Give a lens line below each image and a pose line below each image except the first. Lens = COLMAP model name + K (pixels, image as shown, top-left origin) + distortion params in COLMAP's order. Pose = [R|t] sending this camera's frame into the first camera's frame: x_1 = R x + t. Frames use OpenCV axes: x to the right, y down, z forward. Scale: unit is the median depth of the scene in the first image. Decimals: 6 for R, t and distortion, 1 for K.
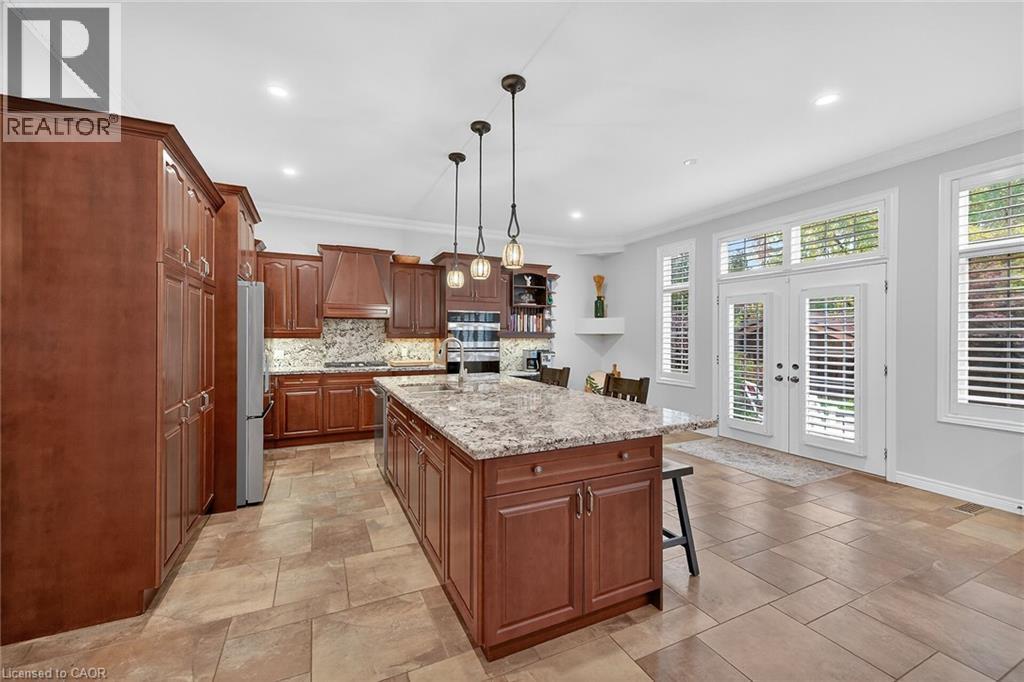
lens RADIAL K [[411.7, 0, 513.6], [0, 411.7, 336.5], [0, 0, 1]] dist [0.000284, -0.000115]
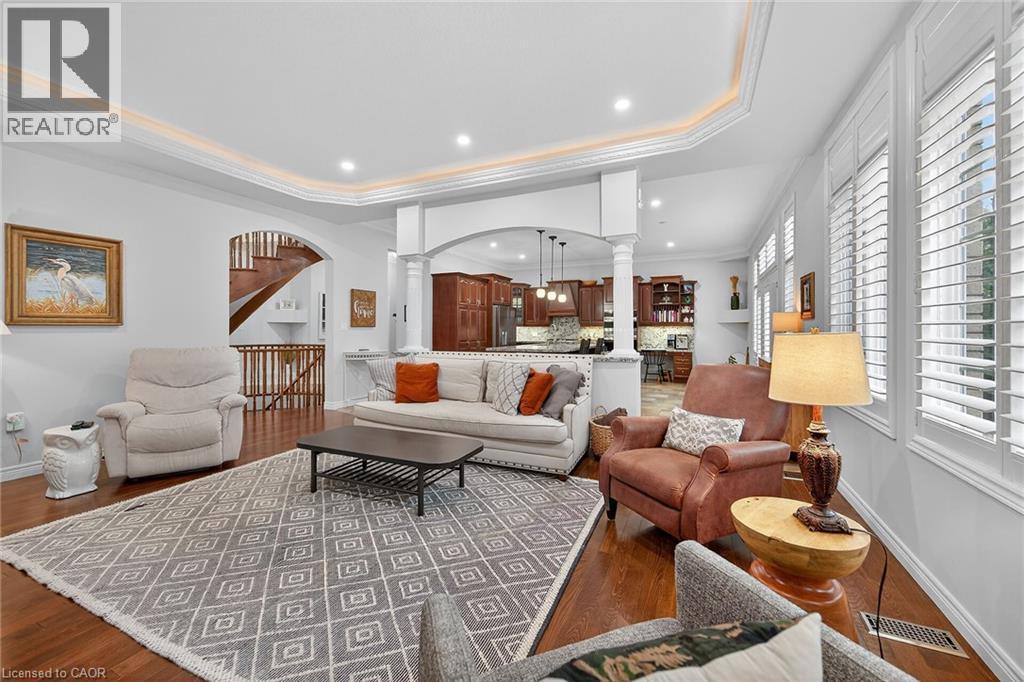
lens RADIAL K [[411.7, 0, 512.0], [0, 411.7, 334.4], [0, 0, 1]] dist [0.000284, -0.000115]
pose [[0.634530, 0.001993, -0.772896, 0.820608], [-0.002325, 0.999997, 0.000670, 0.033487], [0.772895, 0.001371, 0.634533, -0.367496]]
